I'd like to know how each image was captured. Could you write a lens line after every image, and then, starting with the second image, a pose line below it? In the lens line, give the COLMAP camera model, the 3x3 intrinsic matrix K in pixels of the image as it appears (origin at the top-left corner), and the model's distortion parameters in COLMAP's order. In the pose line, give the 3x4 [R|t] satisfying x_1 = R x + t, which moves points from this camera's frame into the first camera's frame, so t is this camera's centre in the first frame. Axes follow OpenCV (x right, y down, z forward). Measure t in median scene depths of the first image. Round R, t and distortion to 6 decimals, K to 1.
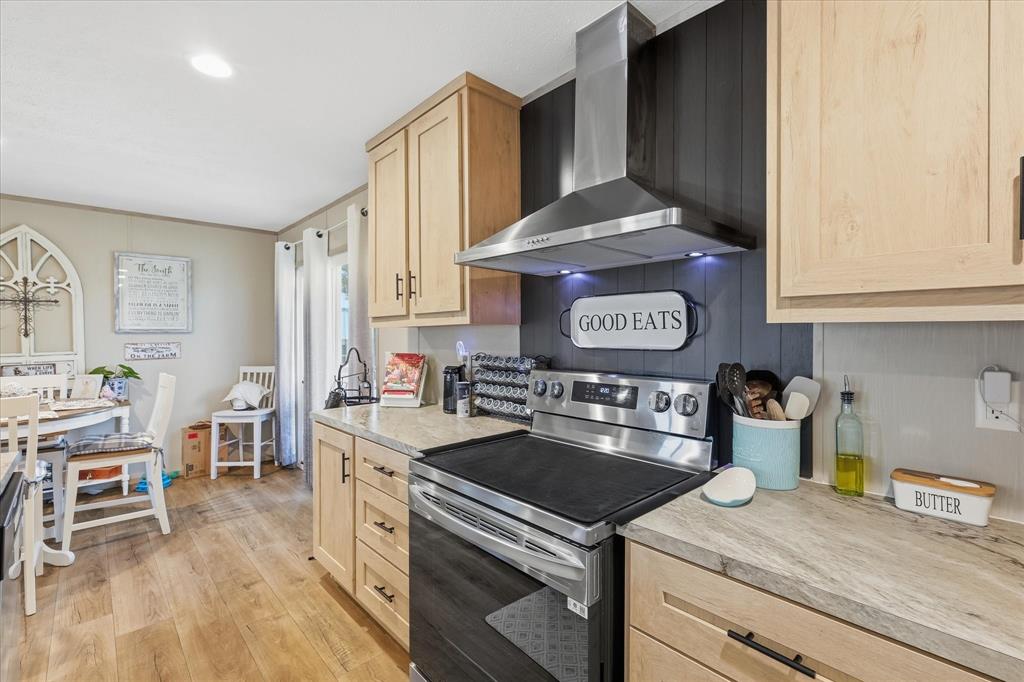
lens RADIAL K [[444.7, 0, 503.1], [0, 444.7, 339.7], [0, 0, 1]] dist [0.006296, -0.001419]
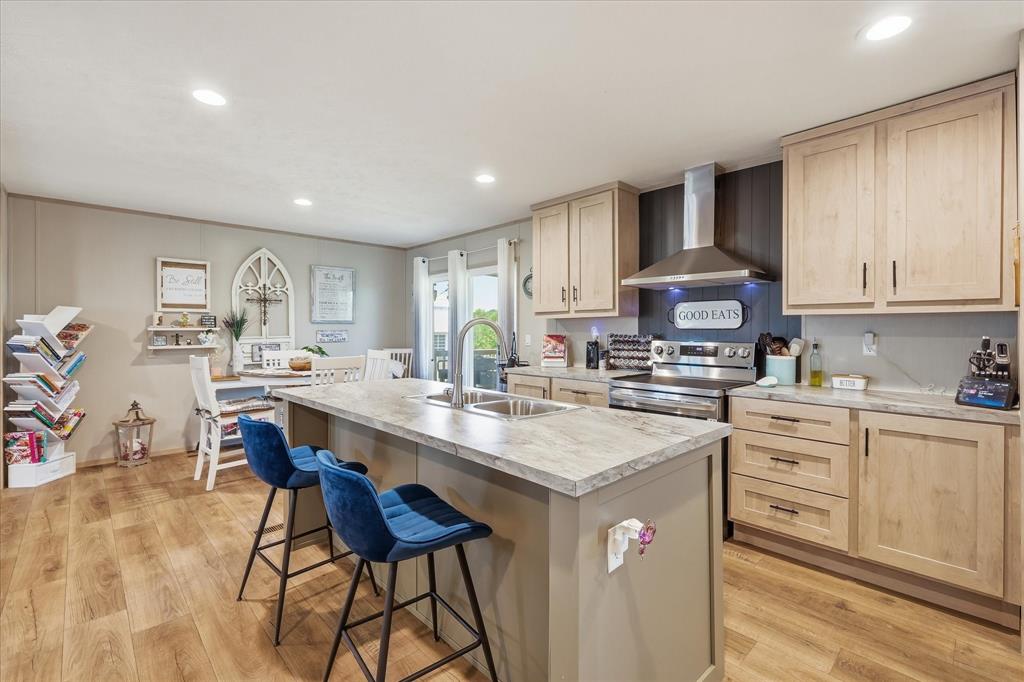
lens RADIAL K [[444.7, 0, 510.0], [0, 444.7, 337.2], [0, 0, 1]] dist [0.006296, -0.001419]
pose [[0.999985, 0.004561, 0.003149, -0.475753], [-0.004563, 0.999989, 0.000611, 0.048131], [-0.003146, -0.000625, 0.999995, -0.755311]]
